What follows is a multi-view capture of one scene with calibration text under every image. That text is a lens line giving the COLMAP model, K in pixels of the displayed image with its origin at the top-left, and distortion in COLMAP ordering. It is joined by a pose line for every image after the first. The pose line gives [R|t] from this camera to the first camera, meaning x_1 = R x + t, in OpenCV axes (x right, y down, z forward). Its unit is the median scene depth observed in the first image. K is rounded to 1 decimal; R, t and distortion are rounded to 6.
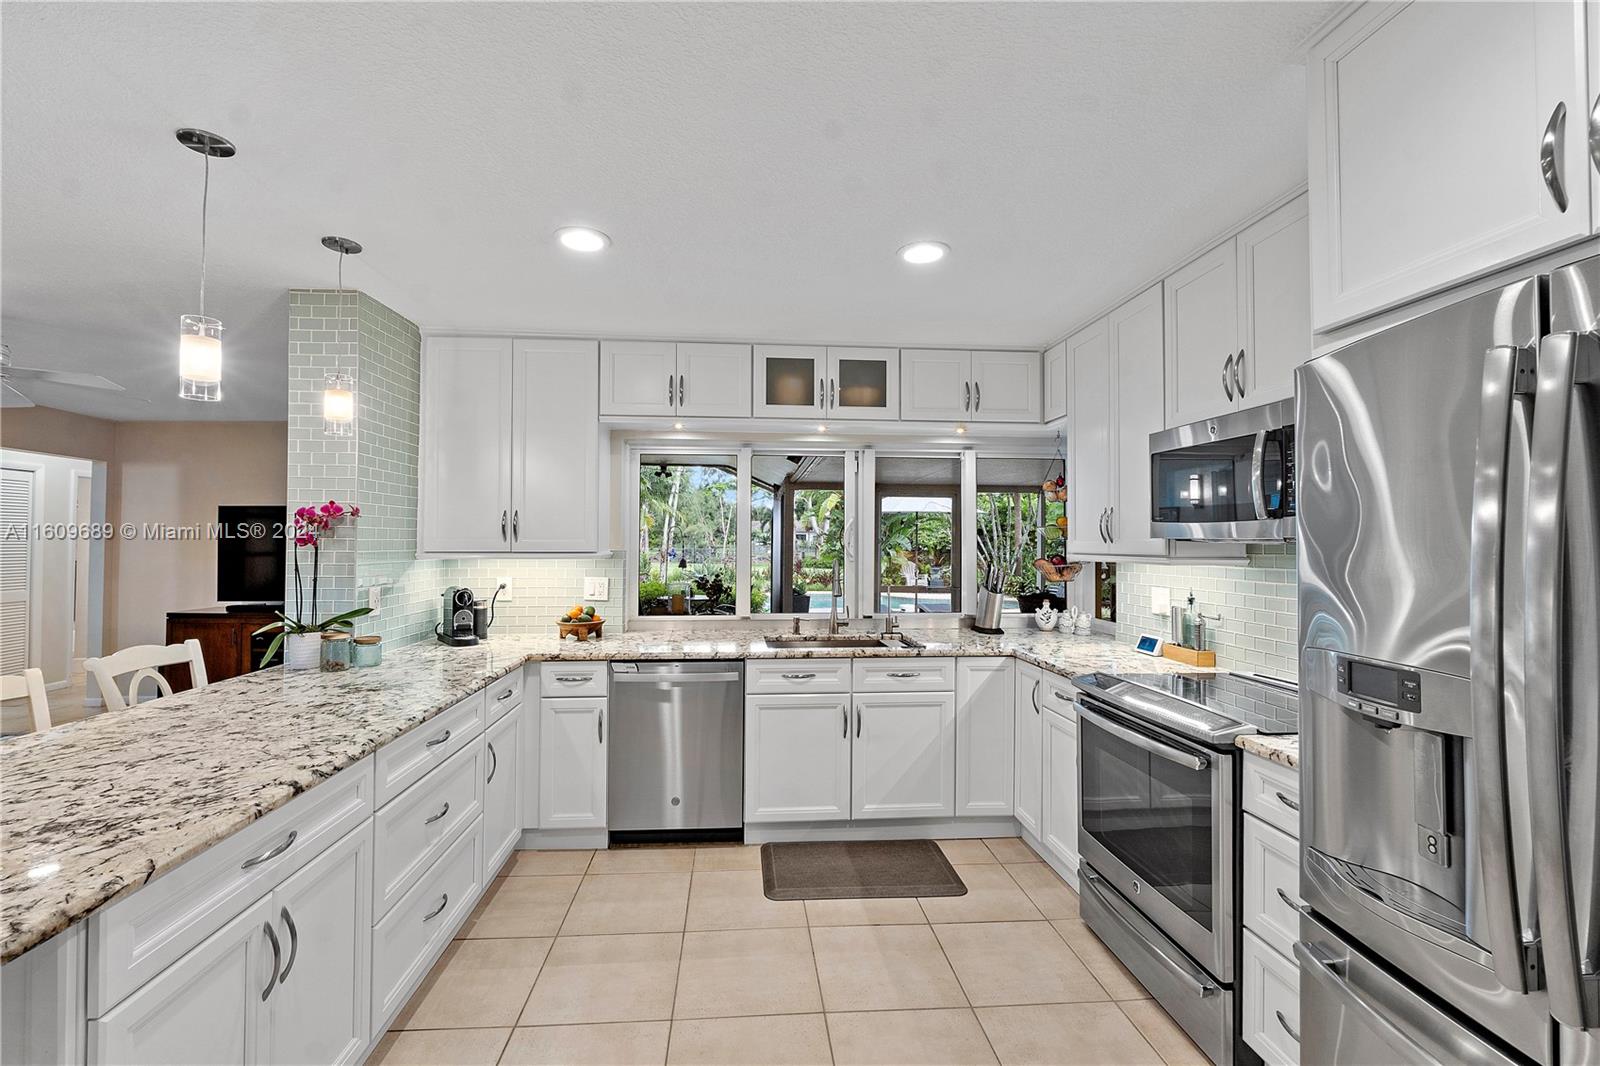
lens RADIAL K [[672.3, 0, 784.2], [0, 672.3, 528.5], [0, 0, 1]] dist [-0.007651, -0.000407]
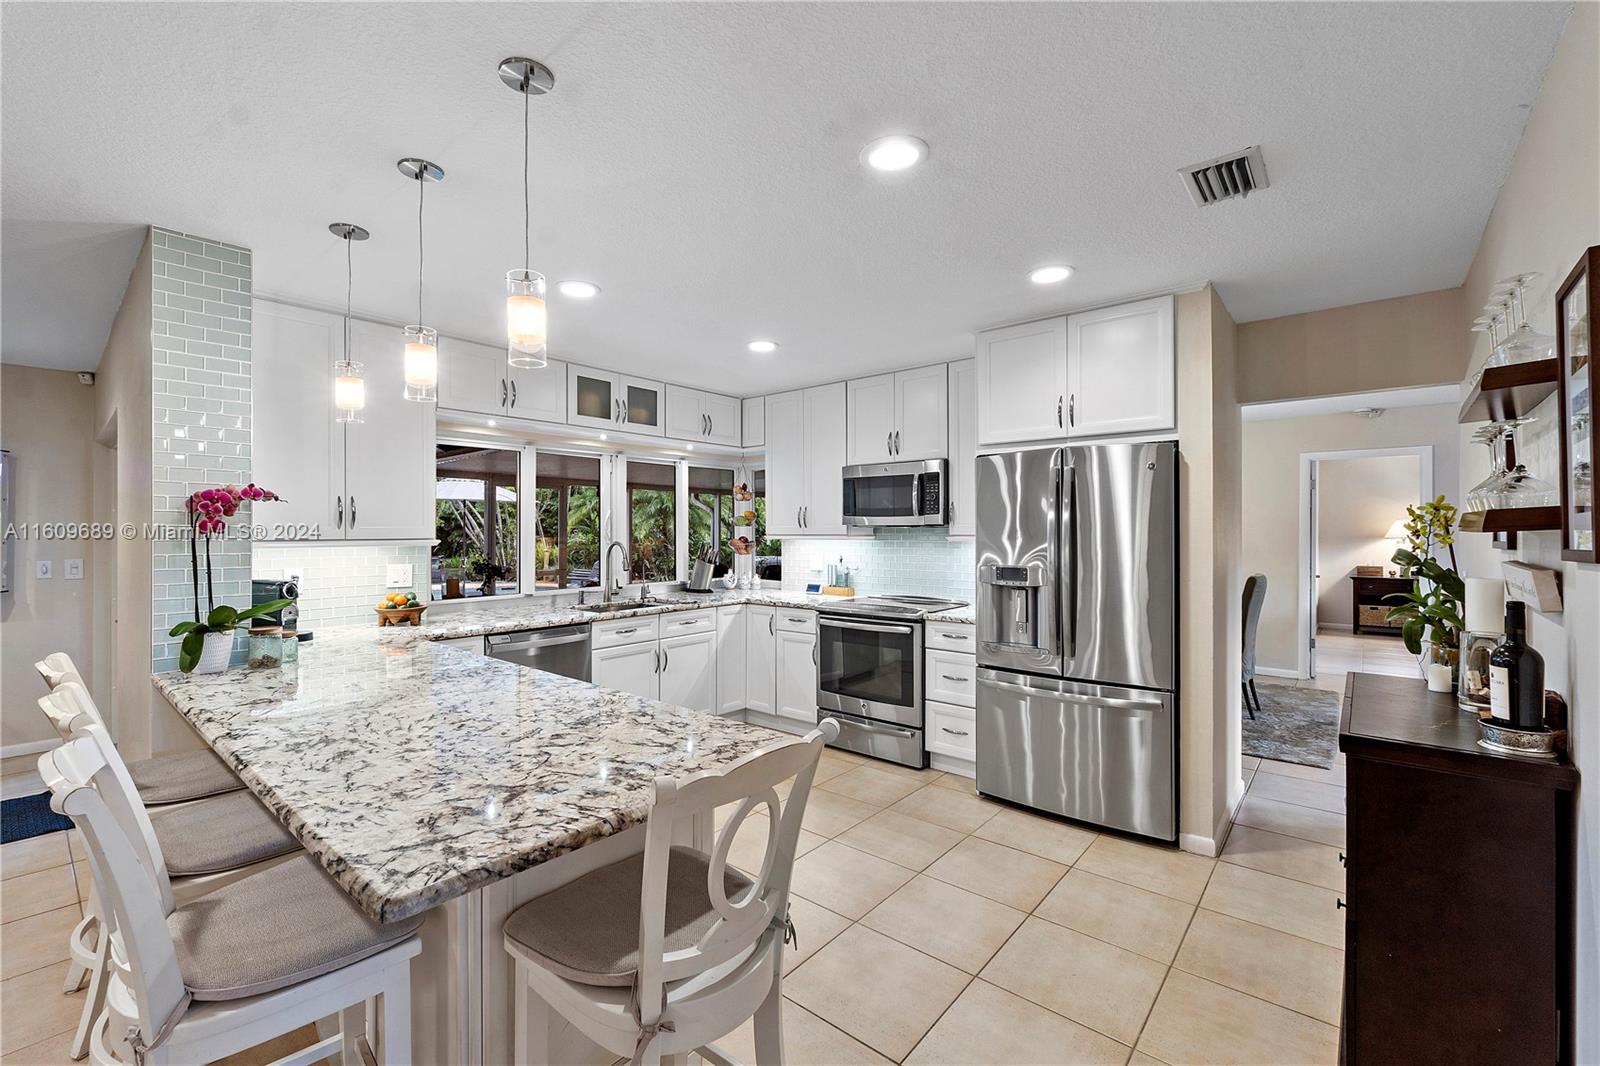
lens RADIAL K [[672.3, 0, 785.1], [0, 672.3, 530.2], [0, 0, 1]] dist [-0.007651, -0.000407]
pose [[0.704738, -0.005963, 0.709442, -0.692557], [-0.007996, 0.999834, 0.016347, 0.000507], [-0.709422, -0.017193, 0.704574, -0.130870]]
